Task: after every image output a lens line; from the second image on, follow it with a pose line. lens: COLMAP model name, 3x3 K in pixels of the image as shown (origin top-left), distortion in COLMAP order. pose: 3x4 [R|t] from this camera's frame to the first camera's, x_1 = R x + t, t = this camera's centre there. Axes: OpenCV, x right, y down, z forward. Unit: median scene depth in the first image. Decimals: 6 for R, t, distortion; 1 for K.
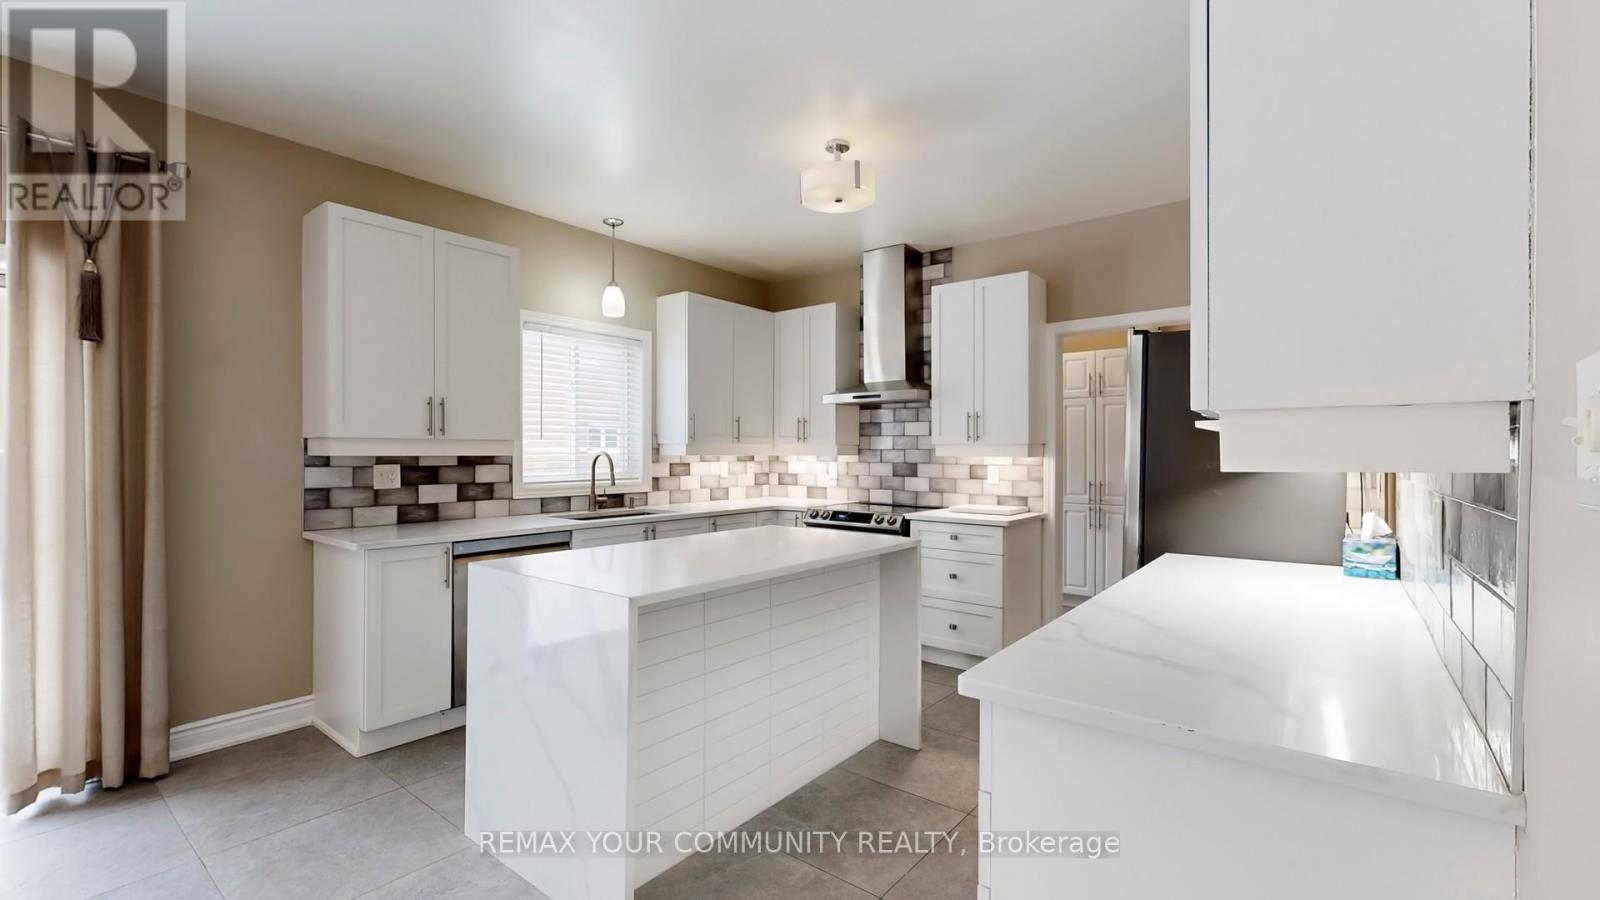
lens RADIAL K [[671.1, 0, 801.1], [0, 671.1, 451.6], [0, 0, 1]] dist [0.001132, 0.000006]
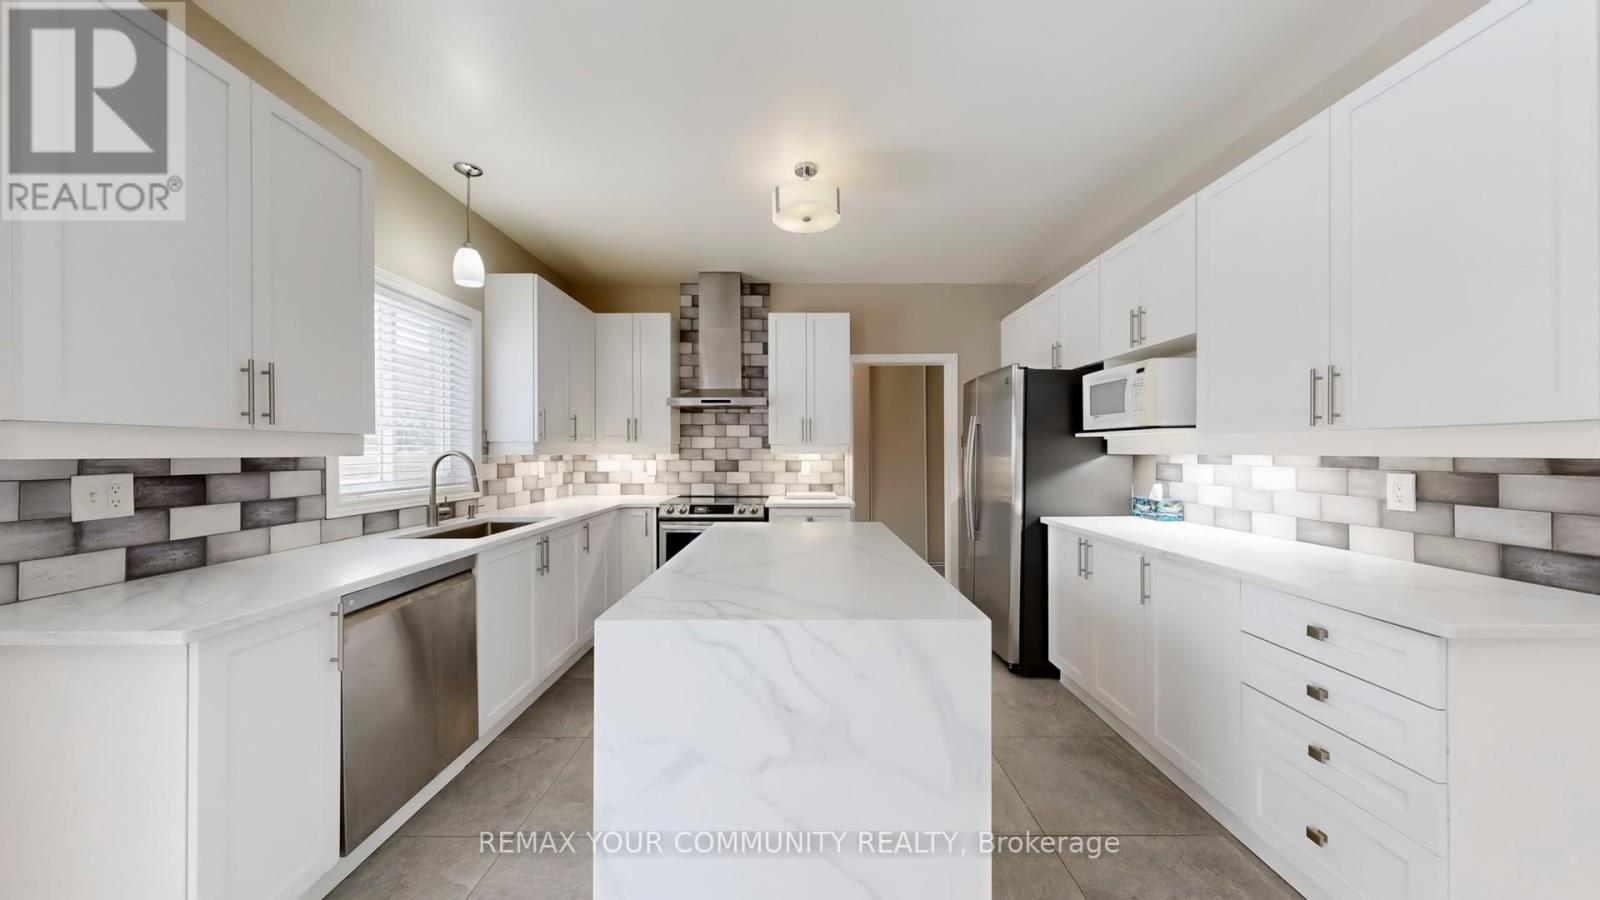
lens RADIAL K [[508.2, 0, 799.8], [0, 508.2, 450.6], [0, 0, 1]] dist [-0.000119, 0.000056]
pose [[0.788442, -0.002624, 0.615103, -0.316311], [0.003316, 0.999995, 0.000015, 0.001147], [-0.615100, 0.002028, 0.788446, 0.243461]]
